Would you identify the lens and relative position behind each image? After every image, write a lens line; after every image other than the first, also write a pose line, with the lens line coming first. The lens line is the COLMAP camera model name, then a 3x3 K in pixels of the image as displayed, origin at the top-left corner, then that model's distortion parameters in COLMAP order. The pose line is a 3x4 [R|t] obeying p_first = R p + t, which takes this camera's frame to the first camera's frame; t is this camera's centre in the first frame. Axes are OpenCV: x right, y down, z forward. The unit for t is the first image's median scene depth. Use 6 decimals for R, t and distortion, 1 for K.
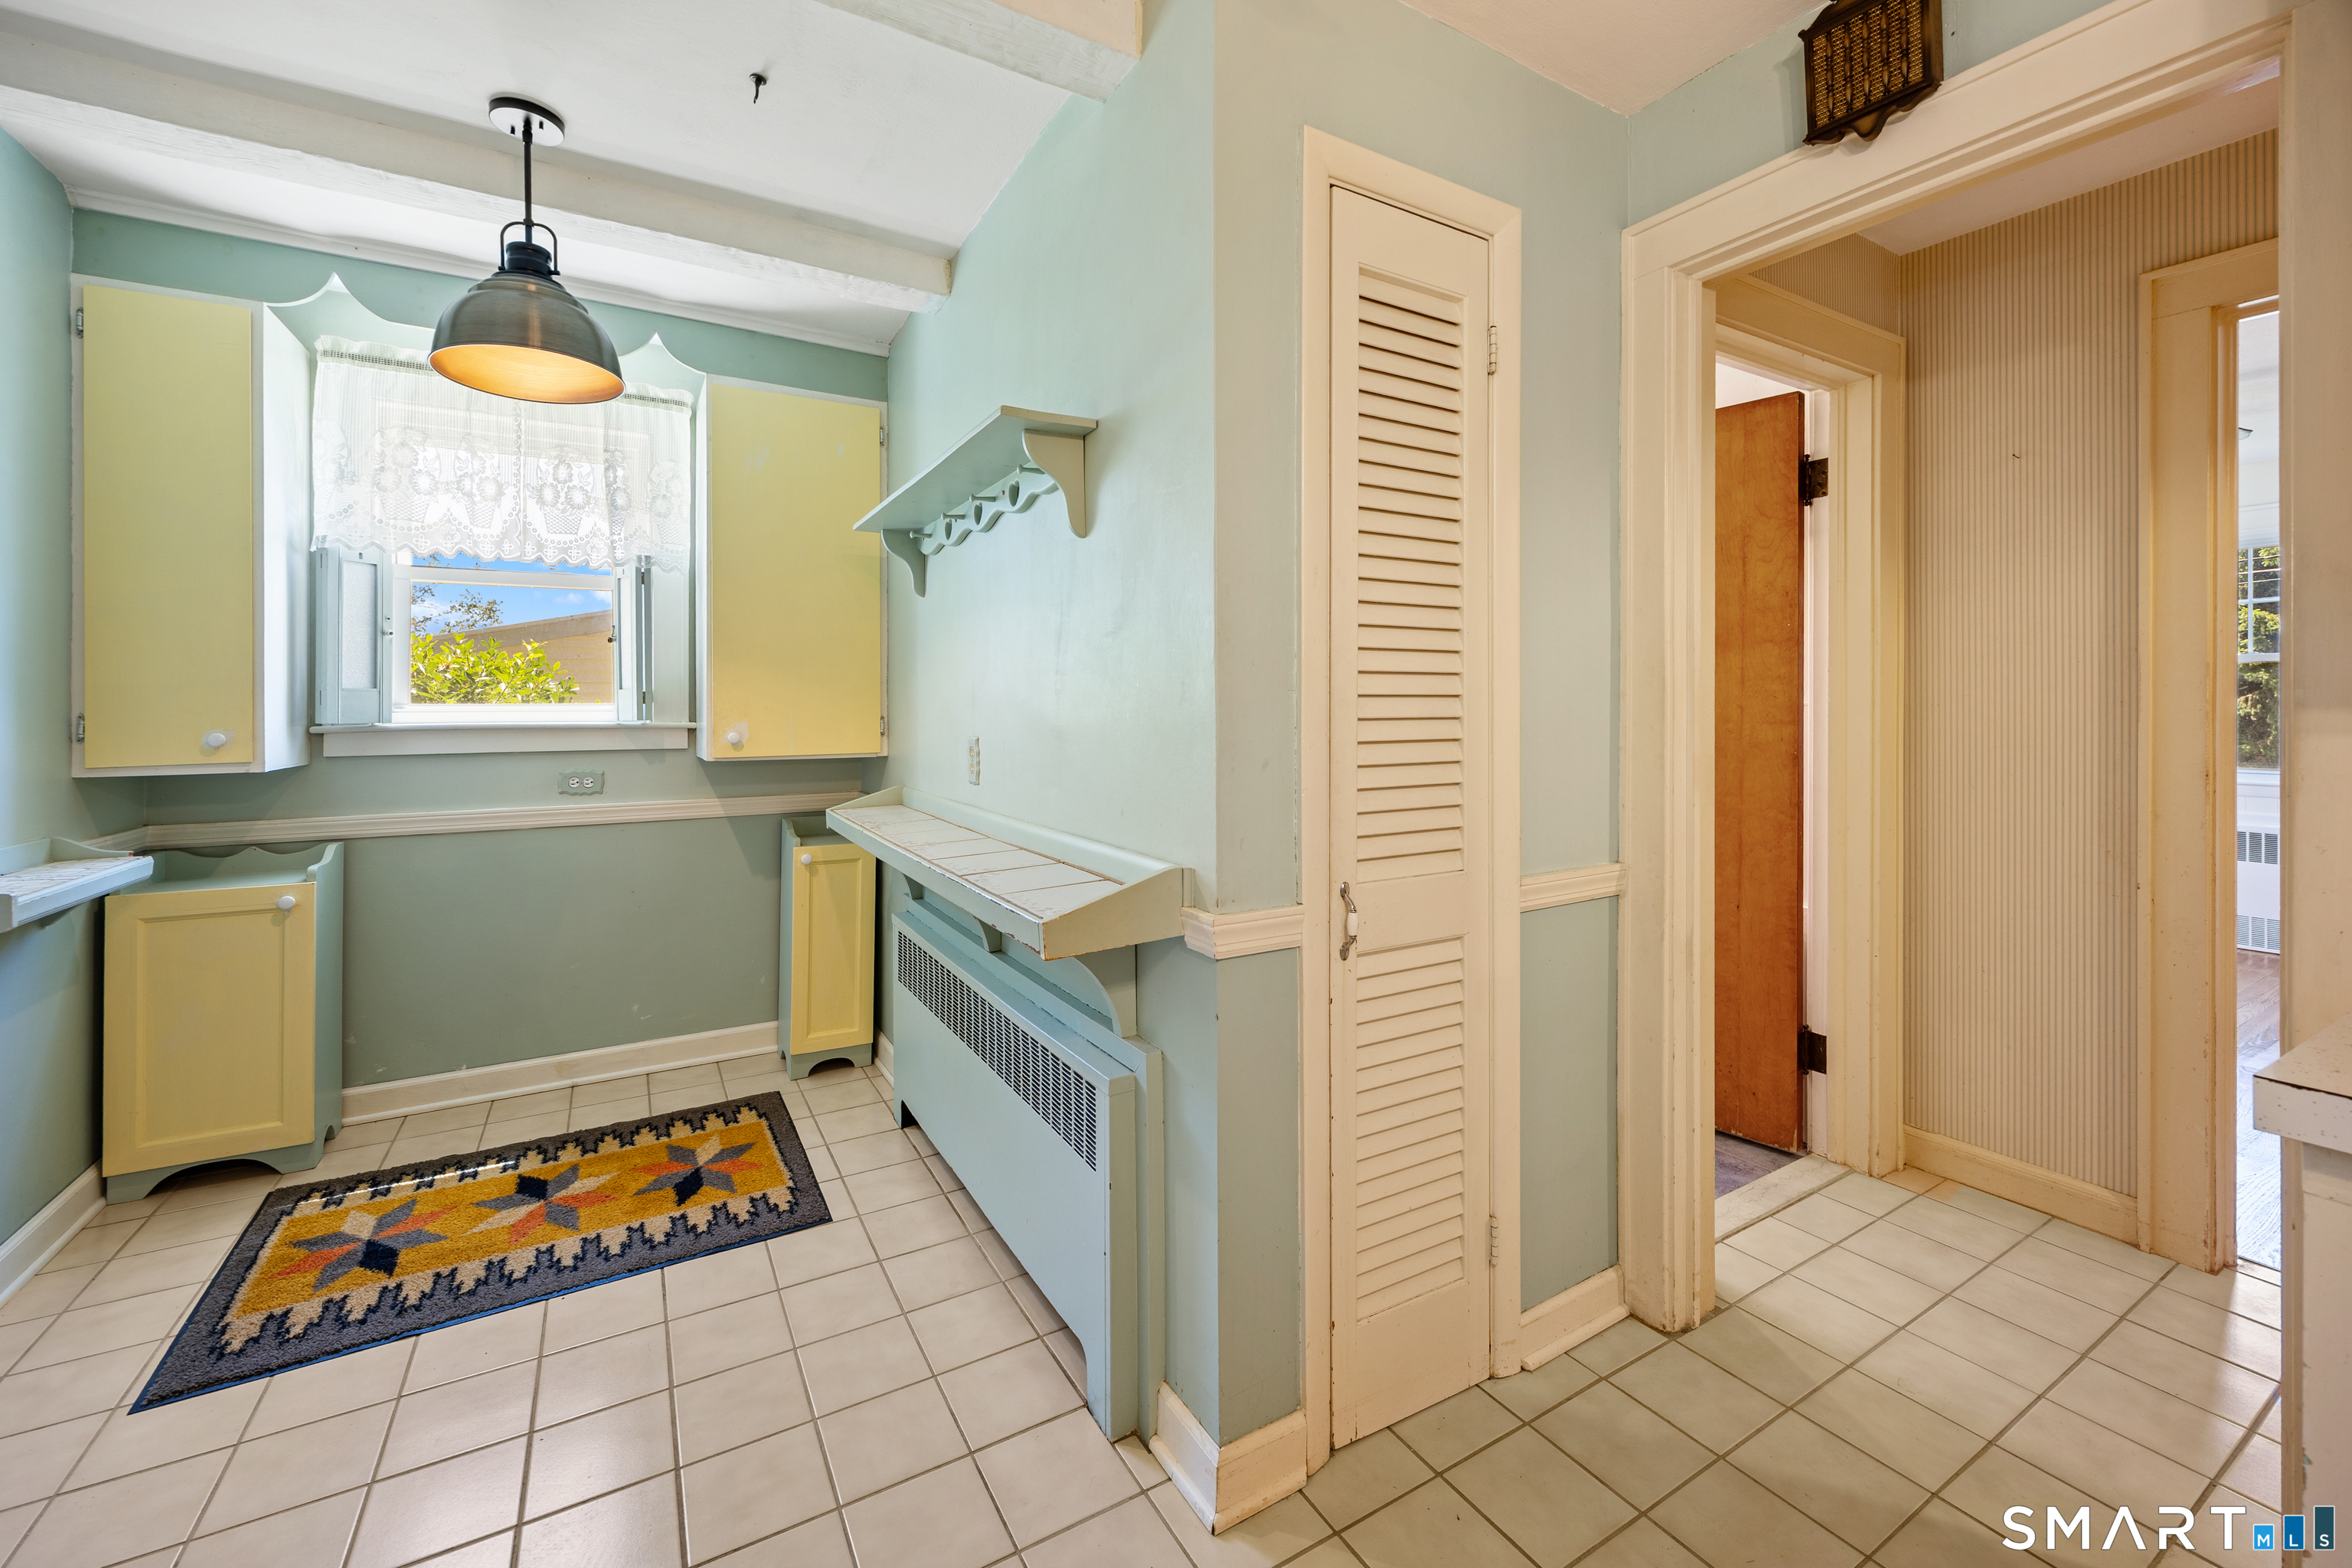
lens RADIAL K [[932.2, 0, 1176.8], [0, 932.2, 713.5], [0, 0, 1]] dist [-0.002709, -0.000031]
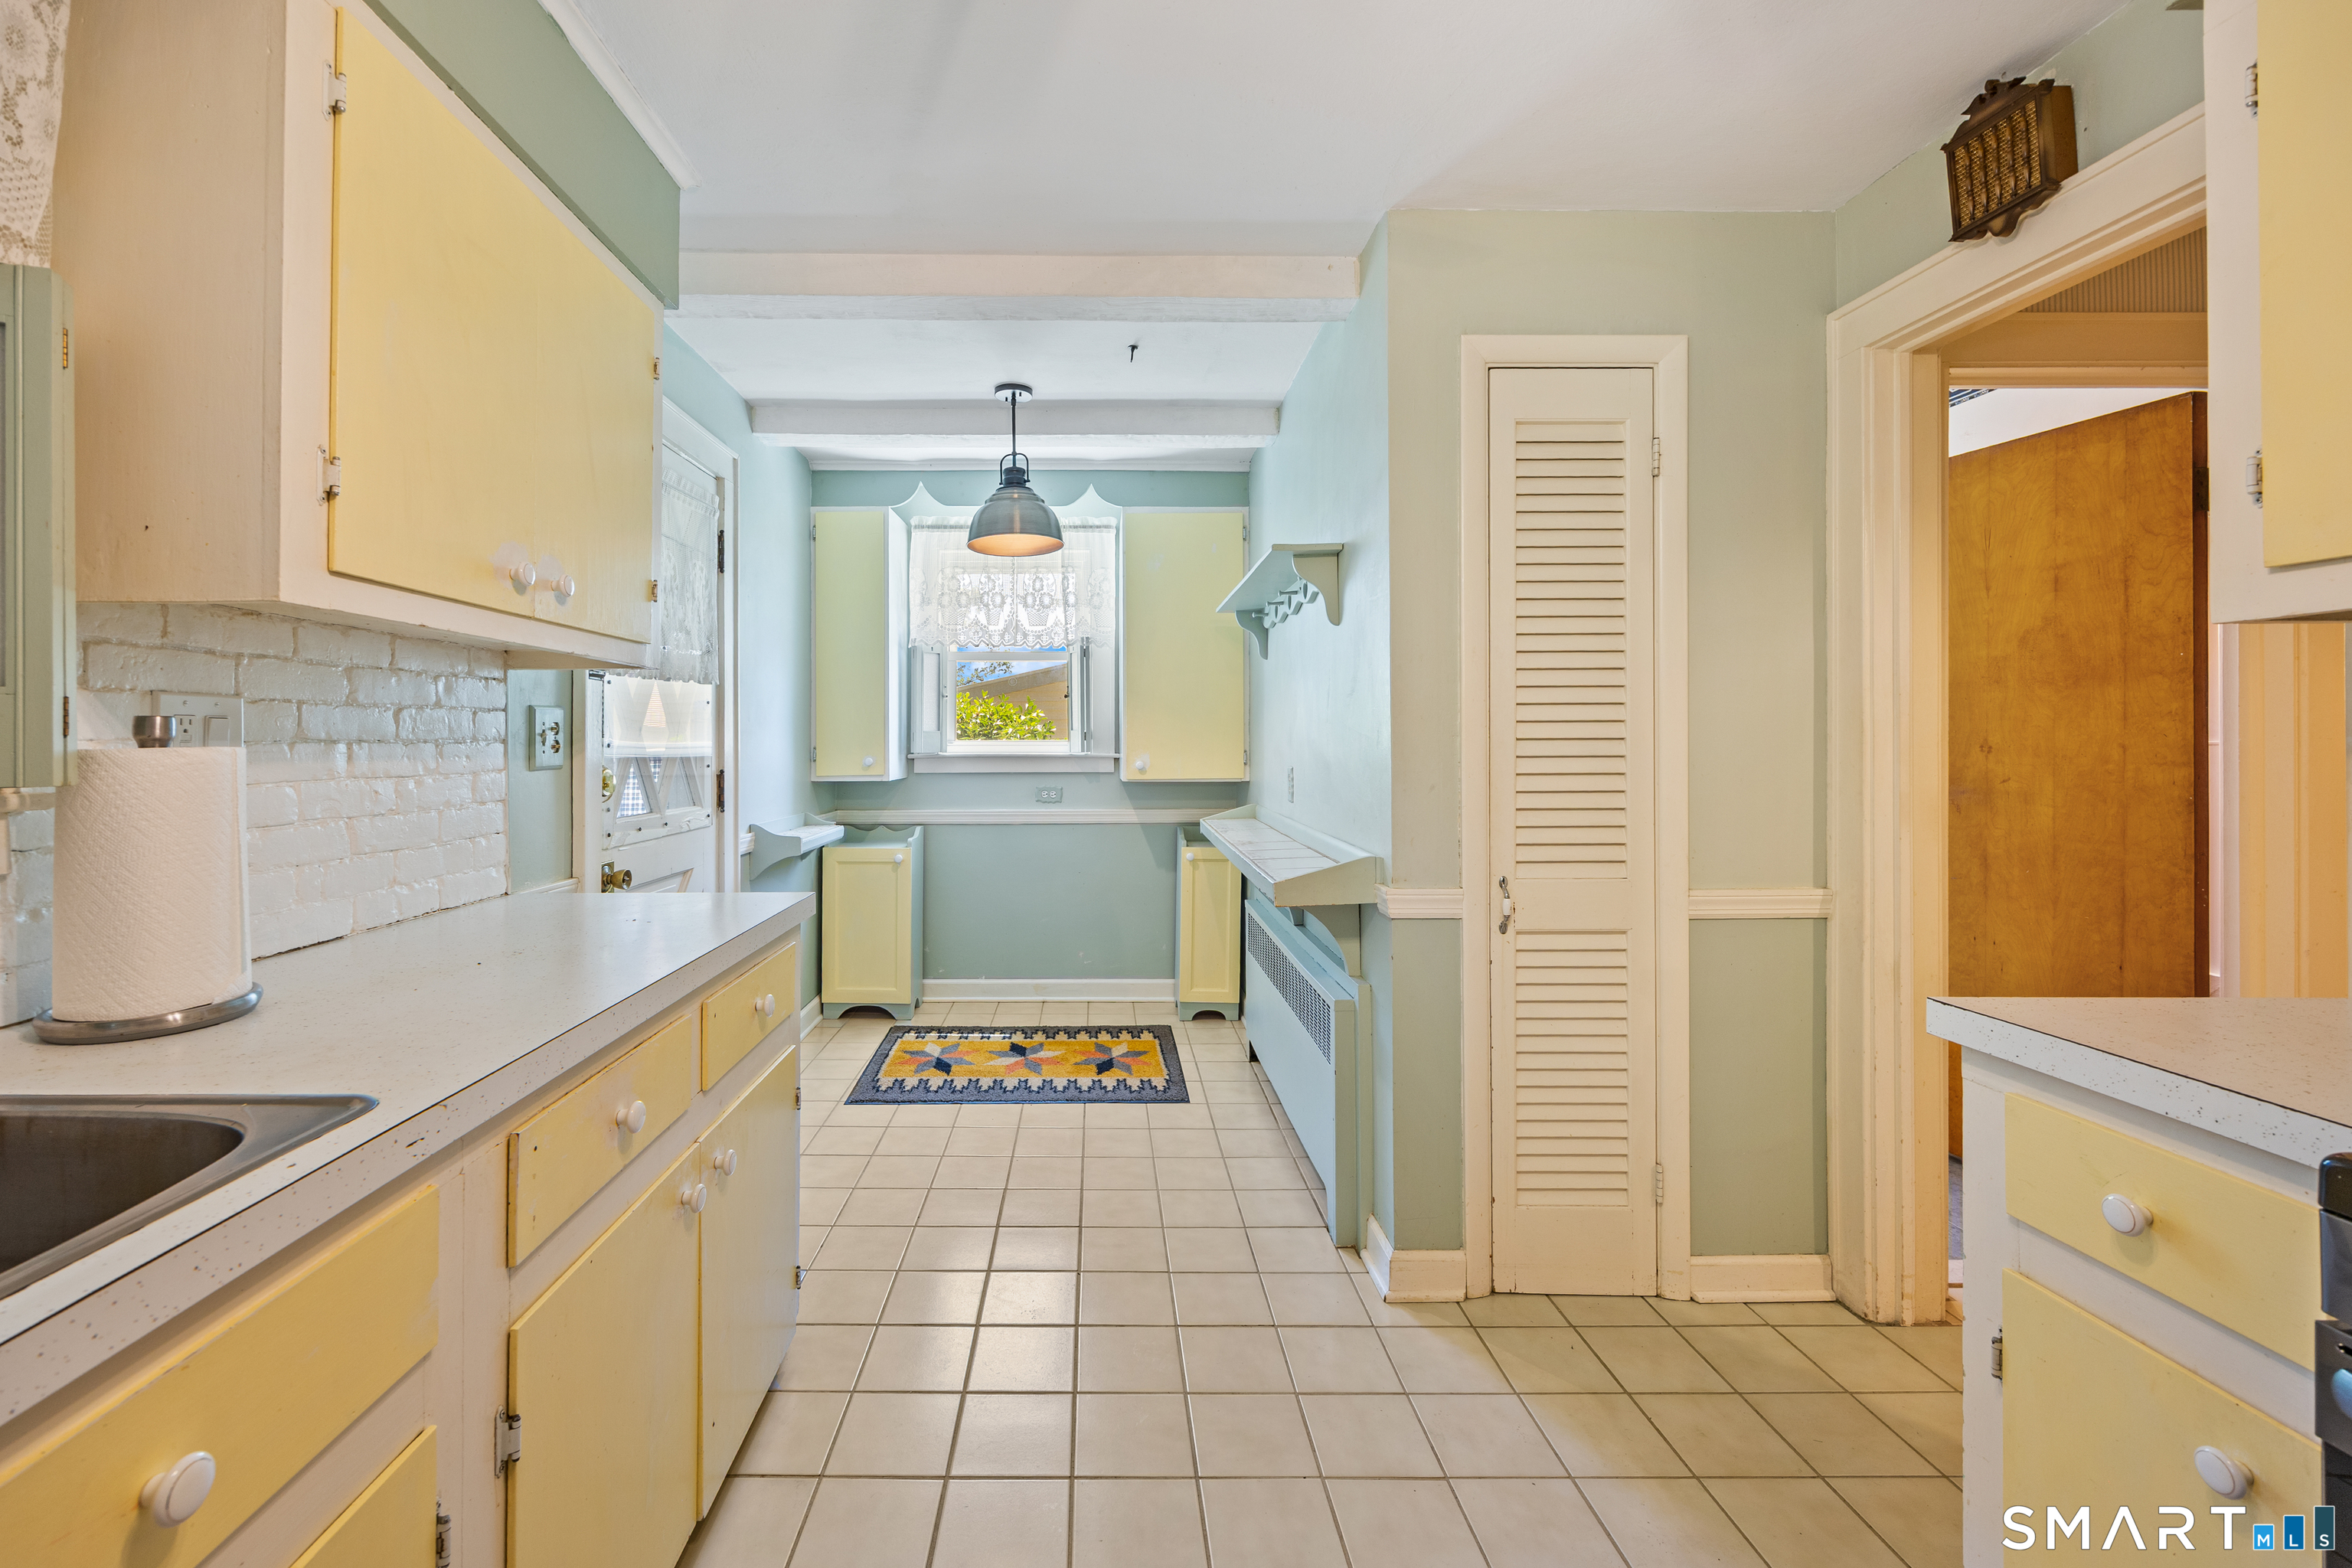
lens RADIAL K [[969.3, 0, 1148.6], [0, 969.3, 761.5], [0, 0, 1]] dist [-0.000045, -0.000074]
pose [[0.883363, 0.012071, -0.468533, 0.286356], [-0.004115, 0.999830, 0.018001, -0.007326], [0.468670, -0.013973, 0.883263, -0.365823]]
